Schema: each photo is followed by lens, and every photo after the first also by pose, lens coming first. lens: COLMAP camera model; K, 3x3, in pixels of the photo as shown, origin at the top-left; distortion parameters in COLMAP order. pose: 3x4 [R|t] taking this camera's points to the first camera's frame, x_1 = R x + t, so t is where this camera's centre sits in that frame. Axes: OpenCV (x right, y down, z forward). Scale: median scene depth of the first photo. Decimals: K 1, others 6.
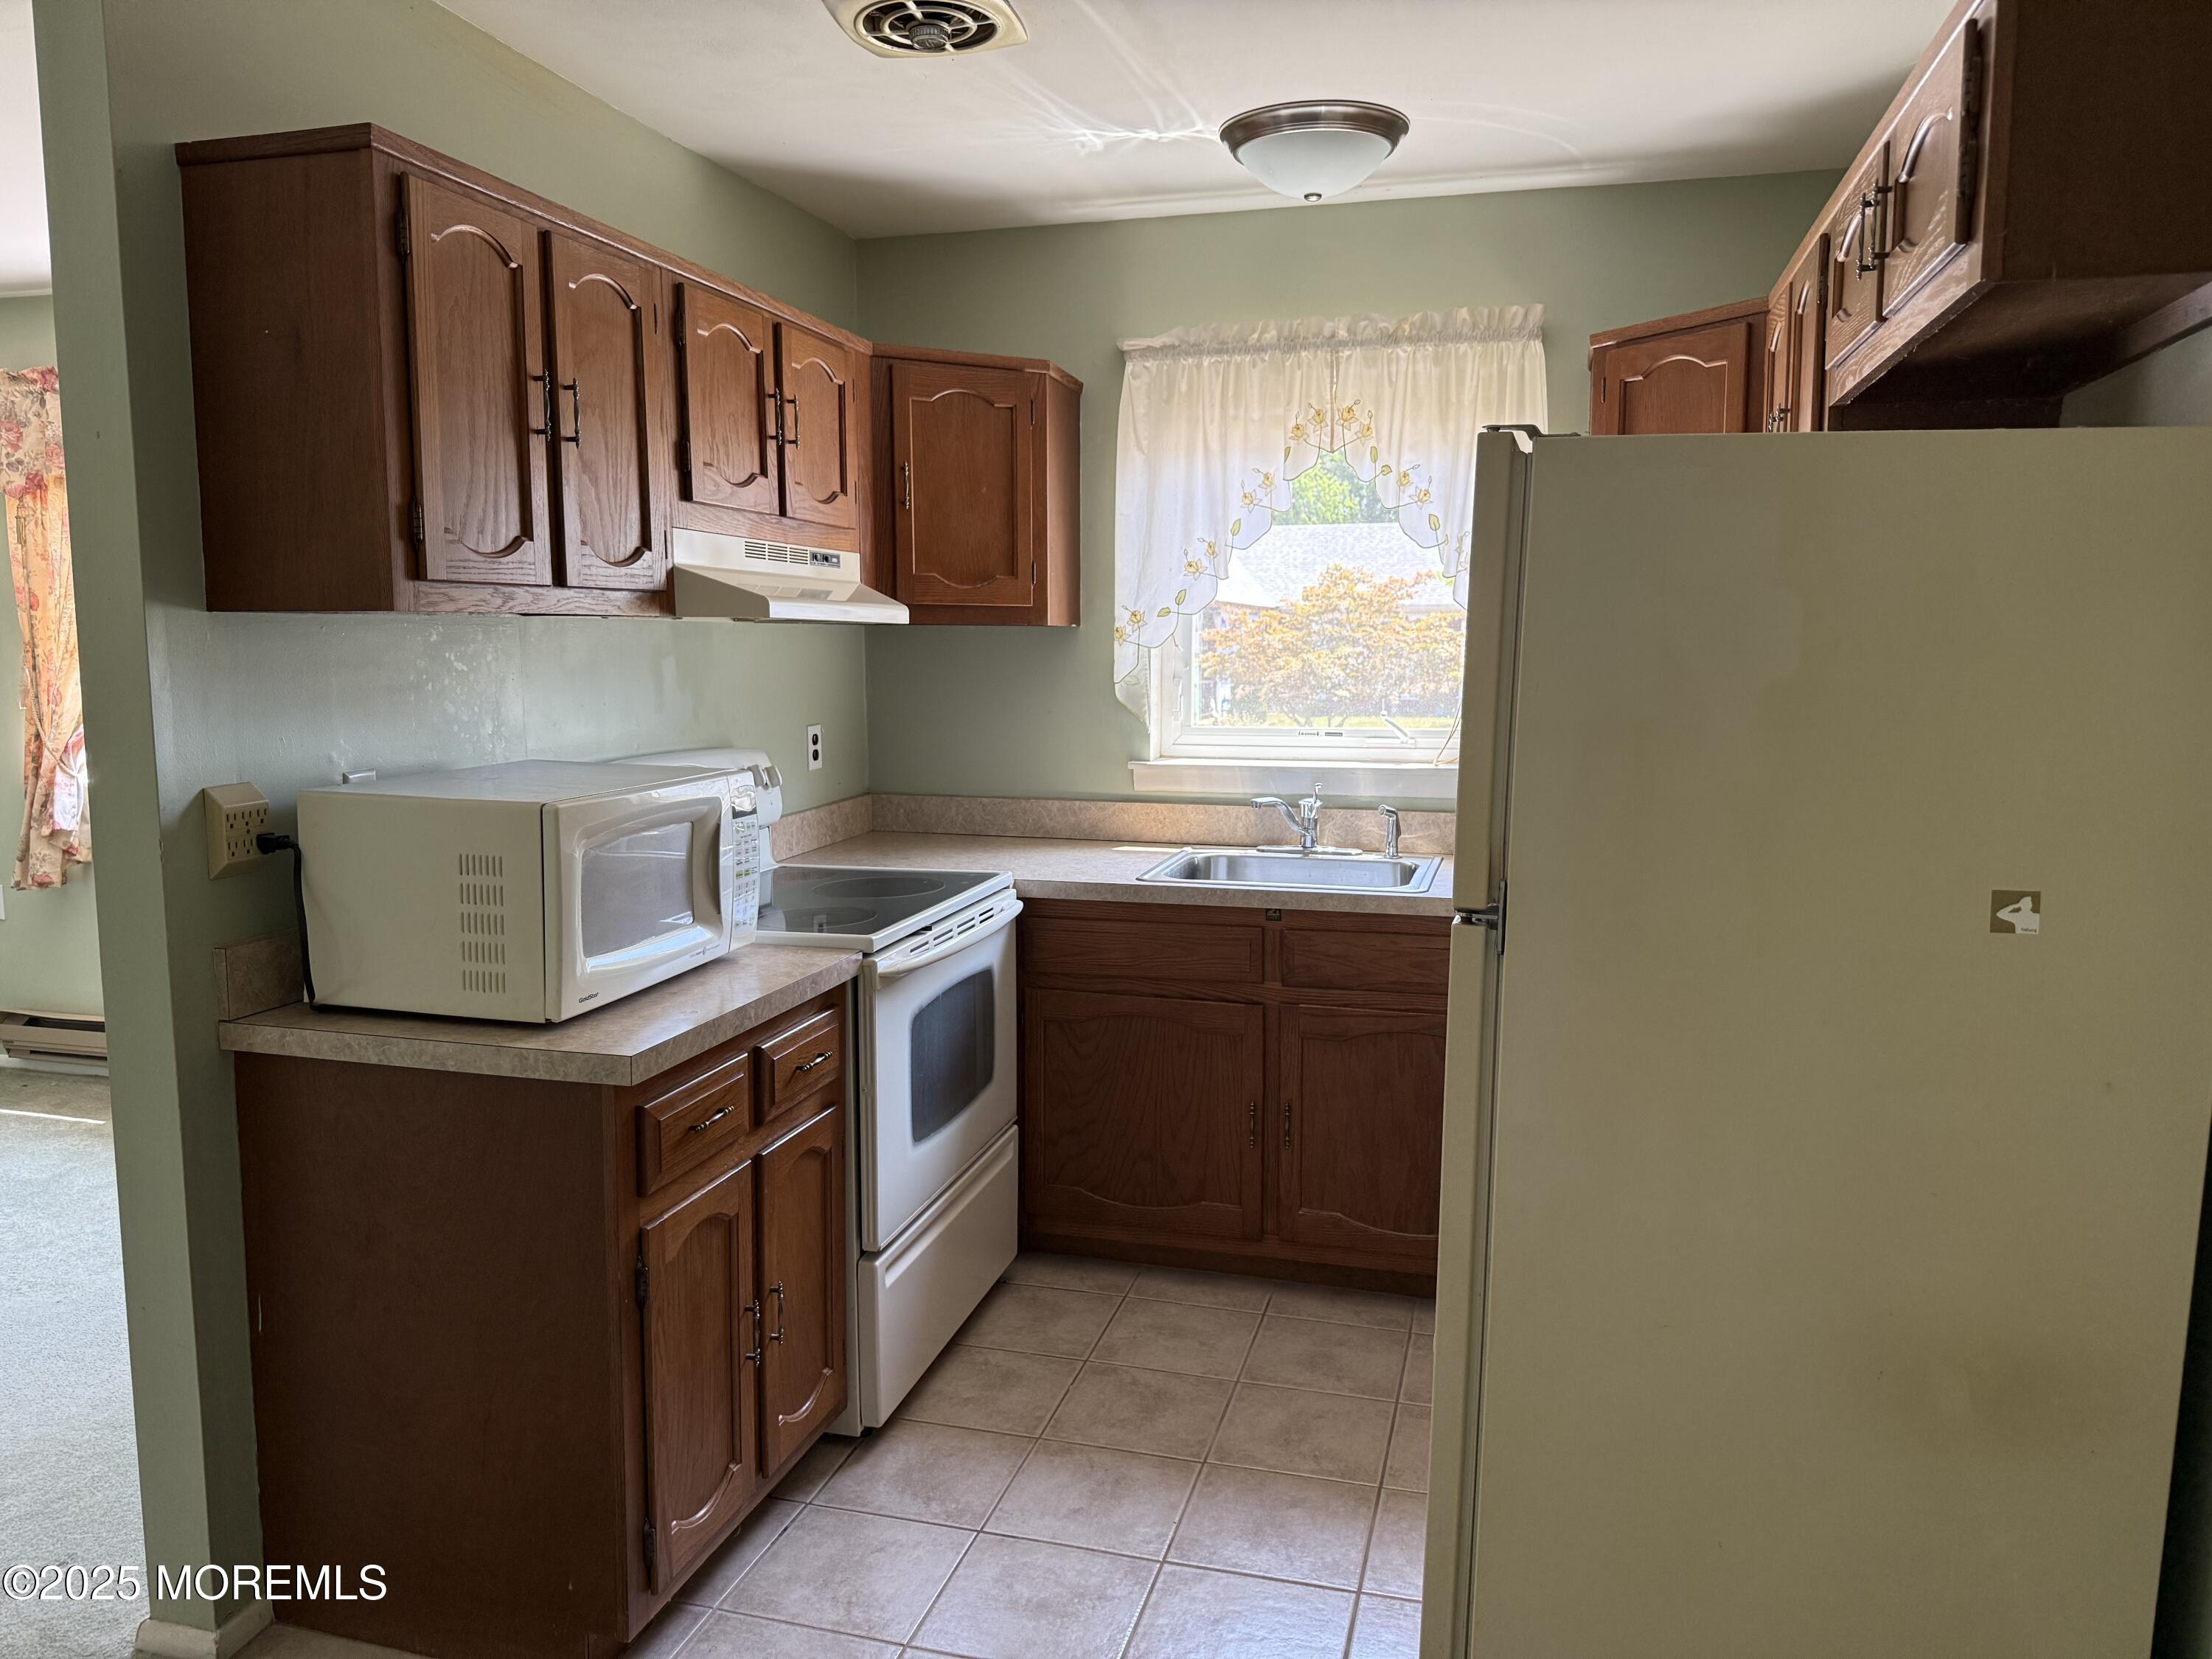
lens RADIAL K [[1546.0, 0, 1119.2], [0, 1546.0, 812.4], [0, 0, 1]] dist [0.096687, -0.178697]
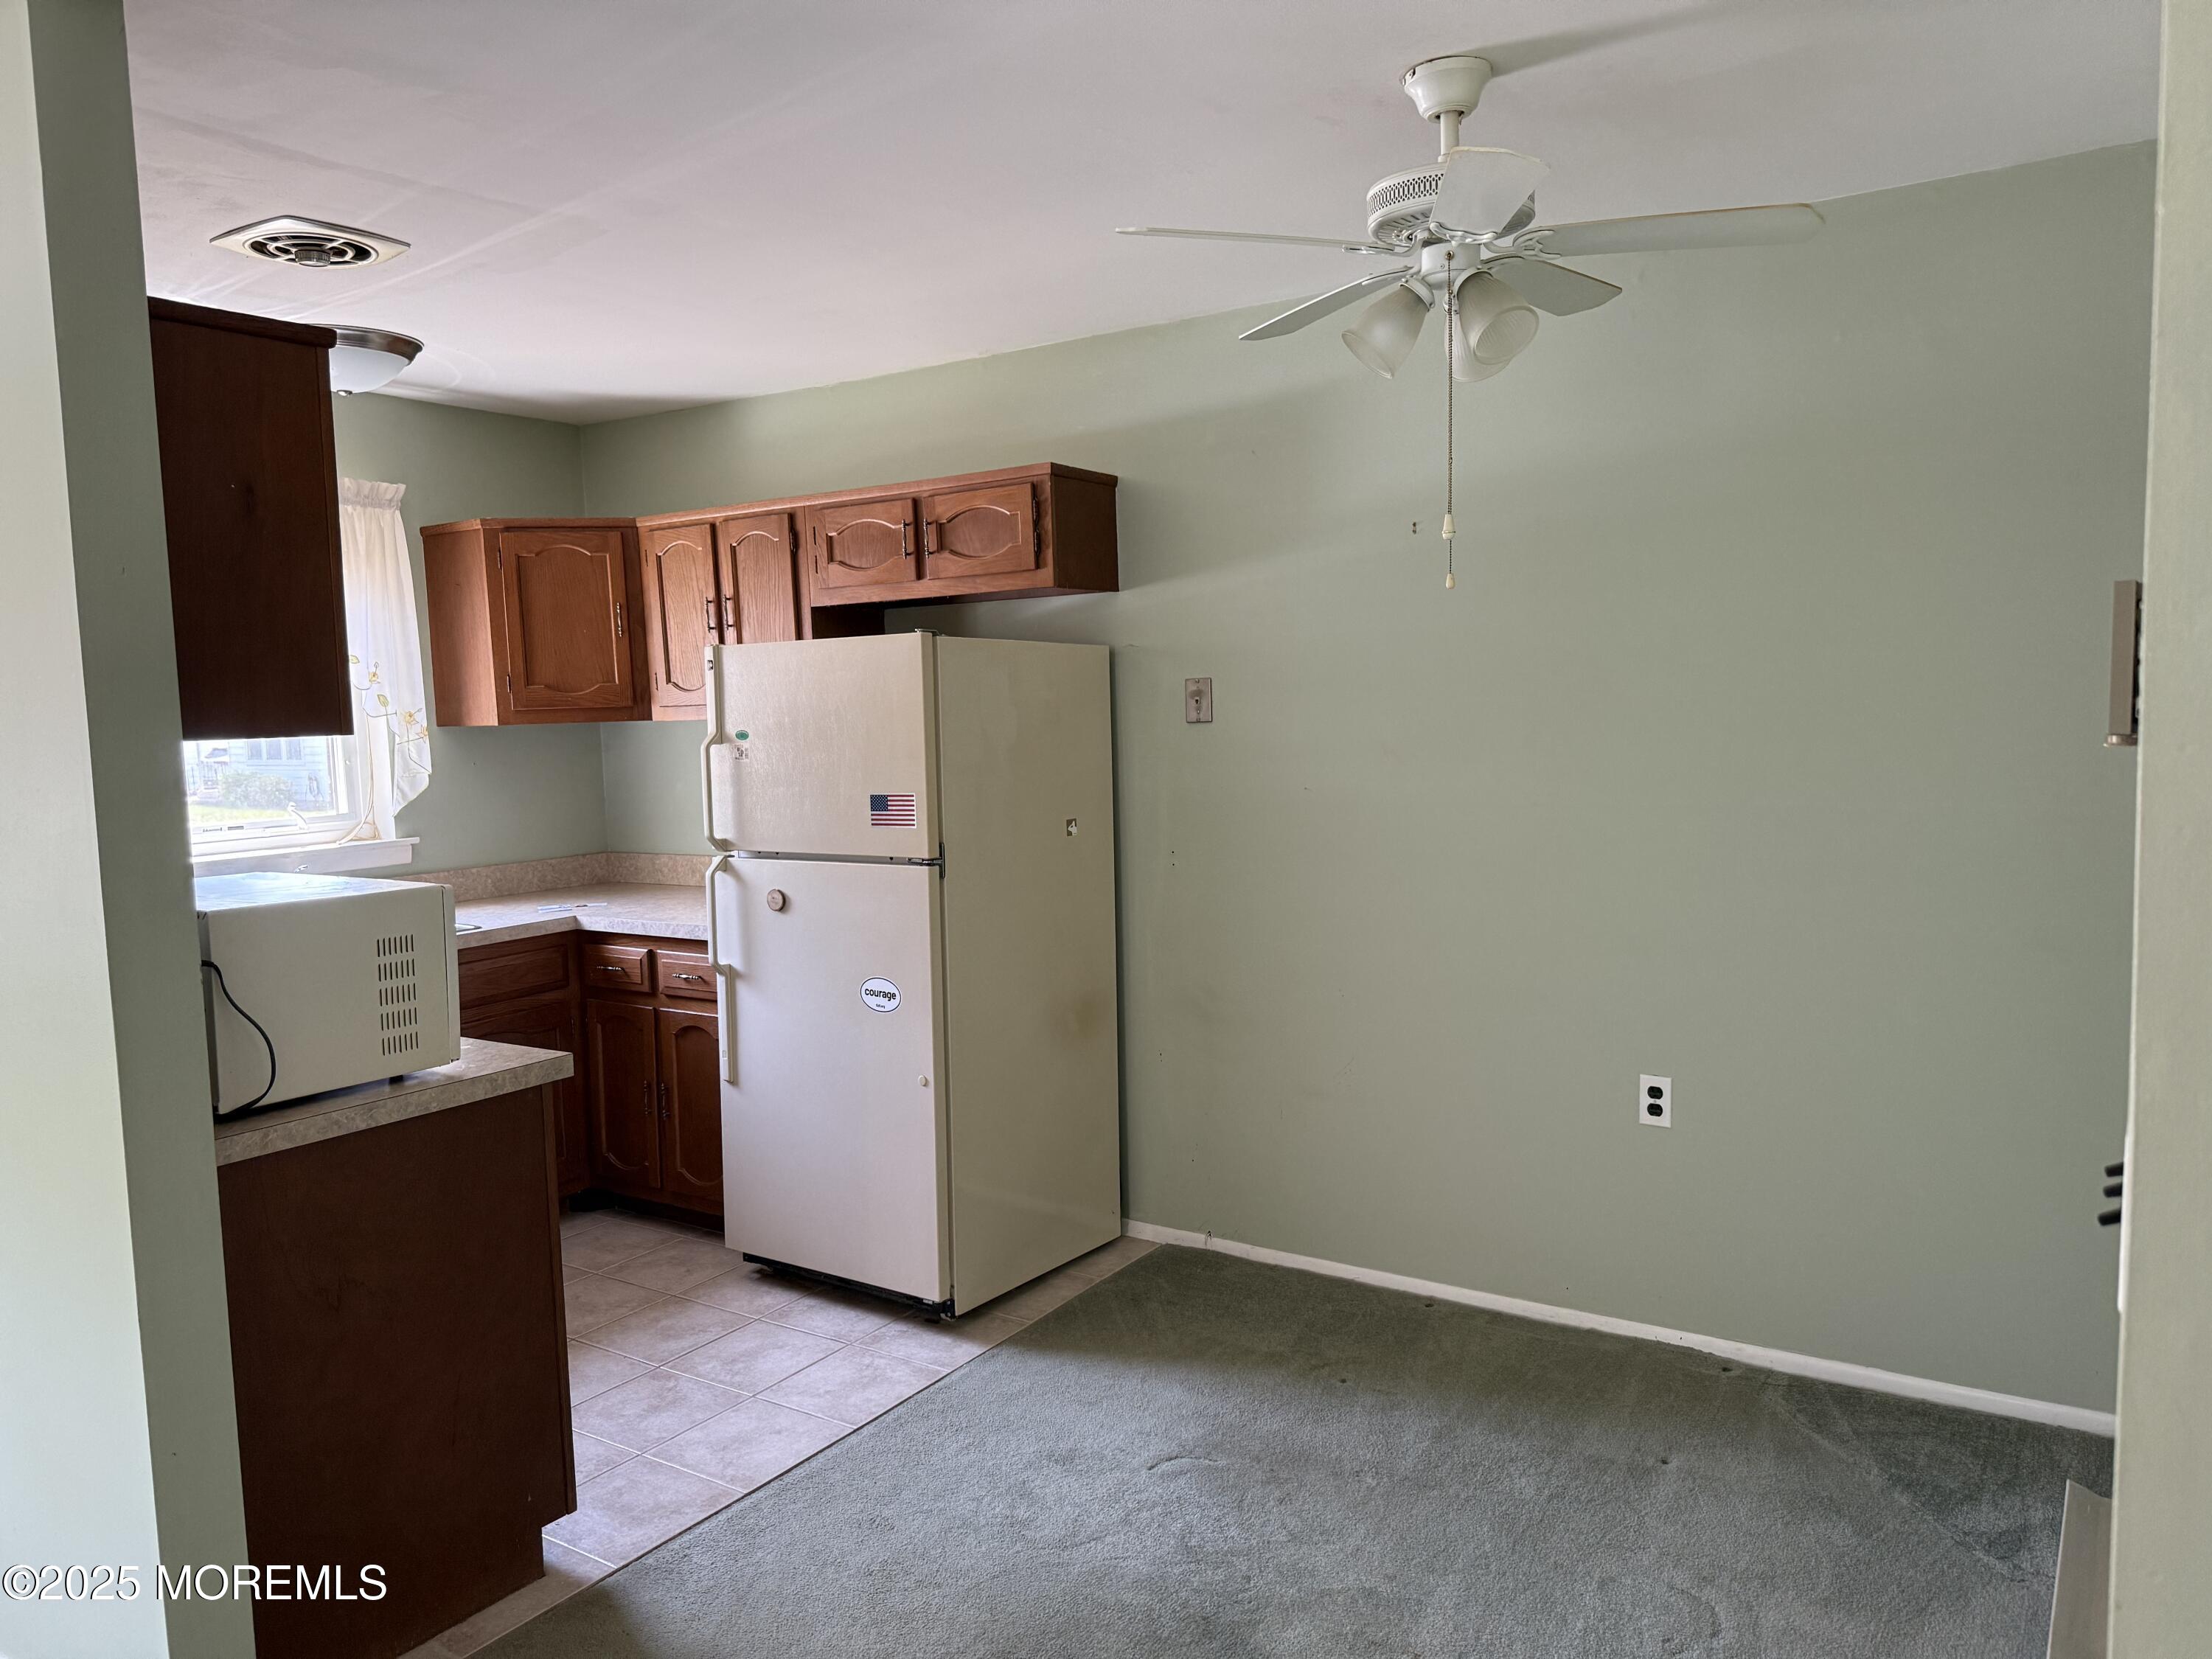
lens RADIAL K [[1546.0, 0, 1119.2], [0, 1546.0, 812.4], [0, 0, 1]] dist [0.096687, -0.178697]
pose [[0.297088, -0.079822, 0.951508, -1.366951], [0.134534, 0.990058, 0.041051, -0.041330], [-0.945325, 0.115815, 0.304873, 0.099618]]
